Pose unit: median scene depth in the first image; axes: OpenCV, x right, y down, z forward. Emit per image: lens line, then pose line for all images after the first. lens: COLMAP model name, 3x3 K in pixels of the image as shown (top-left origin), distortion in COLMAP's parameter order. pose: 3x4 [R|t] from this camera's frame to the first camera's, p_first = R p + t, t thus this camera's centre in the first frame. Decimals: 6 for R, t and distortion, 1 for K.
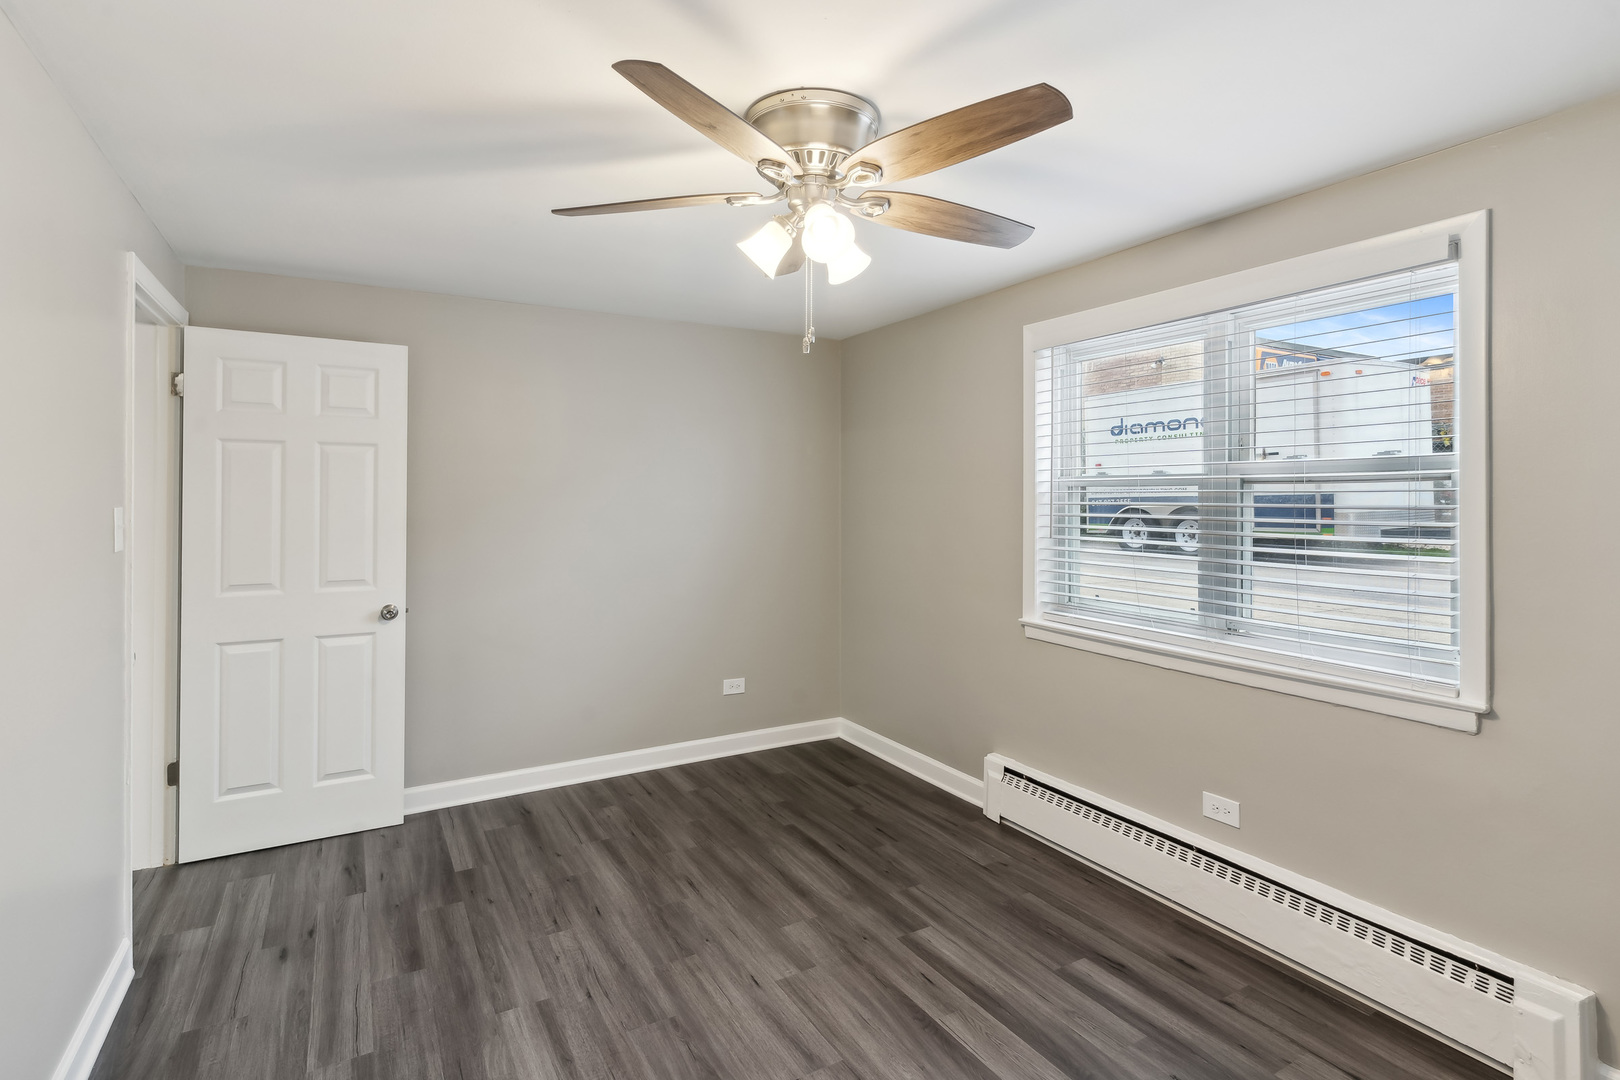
lens RADIAL K [[822.9, 0, 787.7], [0, 822.9, 511.8], [0, 0, 1]] dist [0.001230, -0.000336]
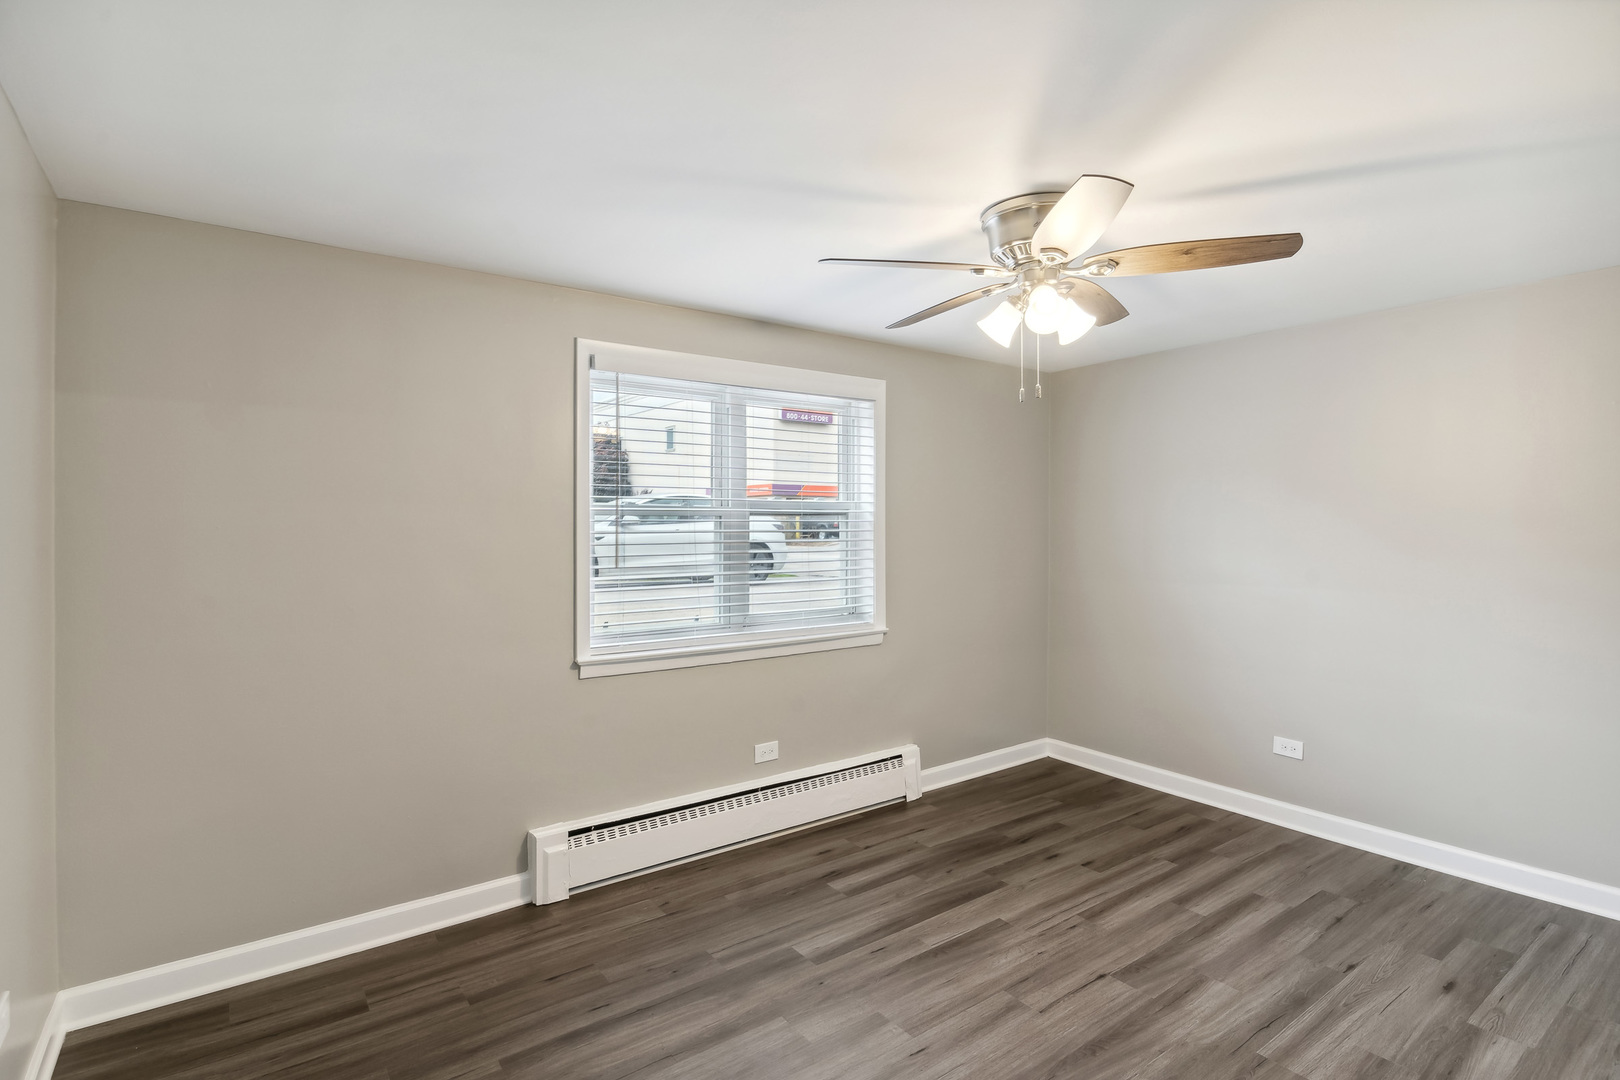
lens RADIAL K [[797.0, 0, 833.6], [0, 797.0, 523.2], [0, 0, 1]] dist [0.001276, -0.001055]
pose [[-0.161036, -0.000951, 0.986948, -0.784190], [0.019533, 0.999801, 0.004151, -0.023987], [-0.986755, 0.019946, -0.160985, 1.062093]]
